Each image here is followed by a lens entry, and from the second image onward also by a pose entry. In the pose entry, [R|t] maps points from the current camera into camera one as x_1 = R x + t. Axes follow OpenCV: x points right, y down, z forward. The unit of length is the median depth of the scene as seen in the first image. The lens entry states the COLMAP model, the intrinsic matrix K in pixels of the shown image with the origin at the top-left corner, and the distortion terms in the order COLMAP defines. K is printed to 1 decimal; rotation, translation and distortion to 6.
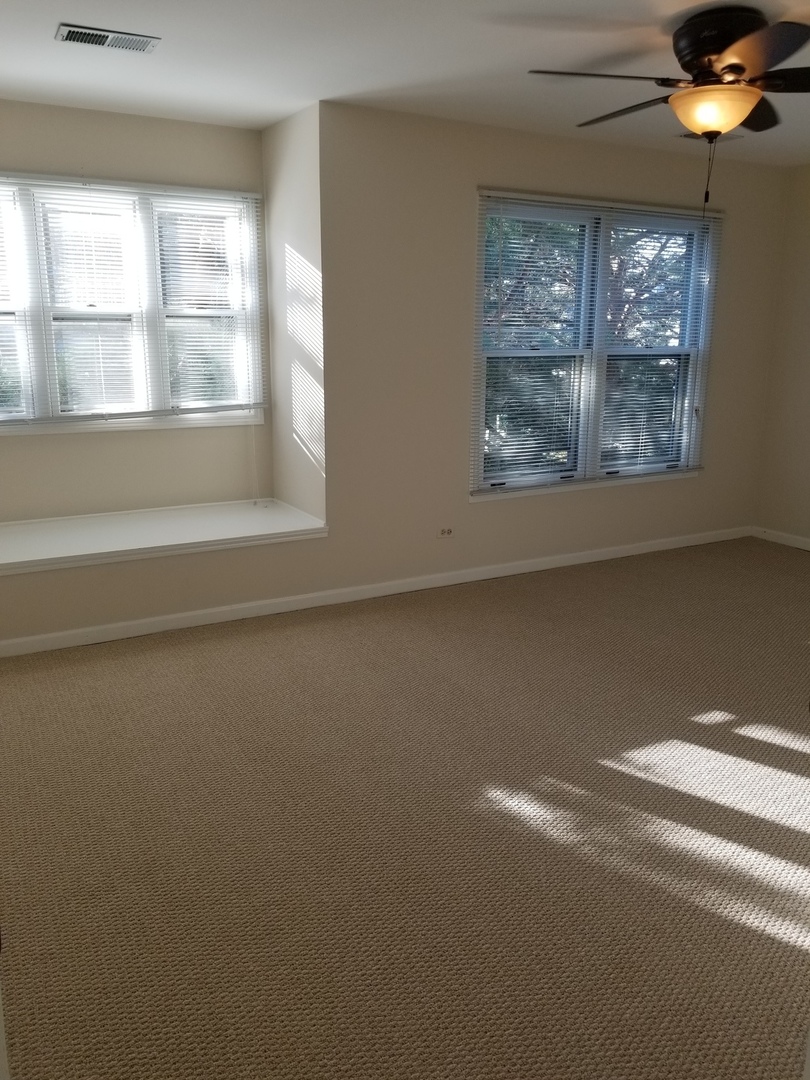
lens RADIAL K [[826.6, 0, 405.0], [0, 826.6, 540.0], [0, 0, 1]] dist [0.068315, -0.003149]
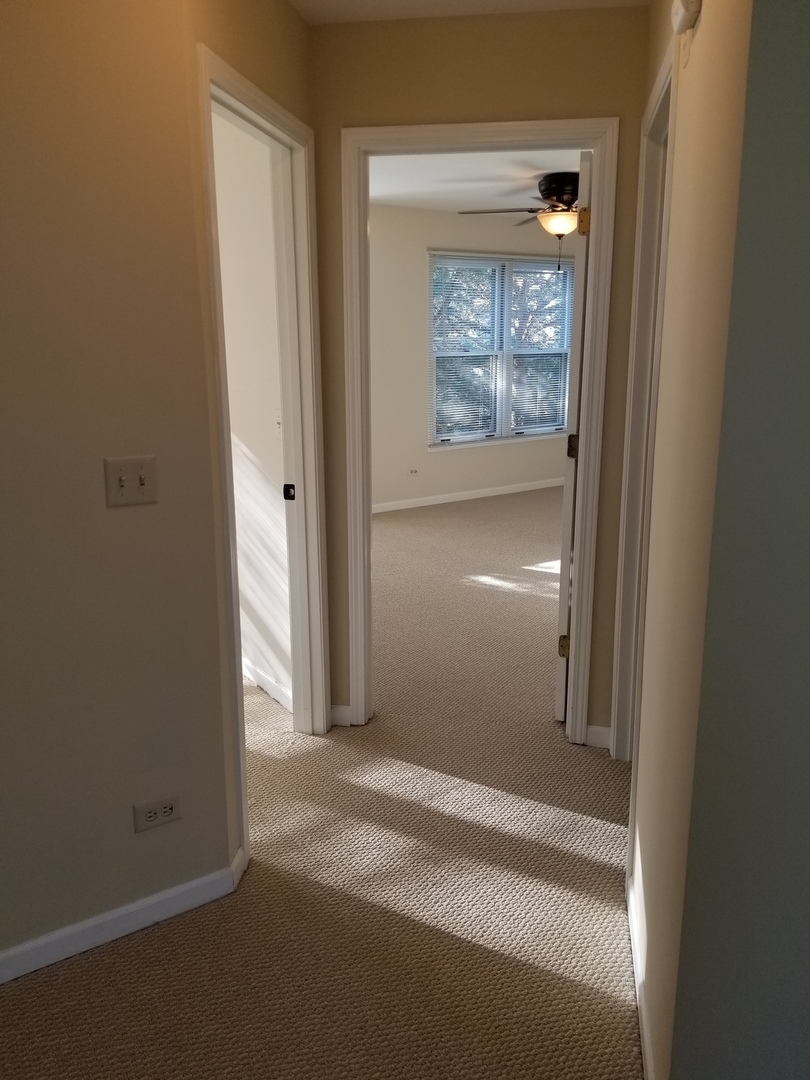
lens RADIAL K [[826.6, 0, 405.0], [0, 826.6, 540.0], [0, 0, 1]] dist [0.068315, -0.003149]
pose [[0.995217, -0.034714, 0.091314, -0.101789], [0.035072, 0.999382, -0.002317, 0.110795], [-0.091177, 0.005508, 0.995819, -0.480755]]
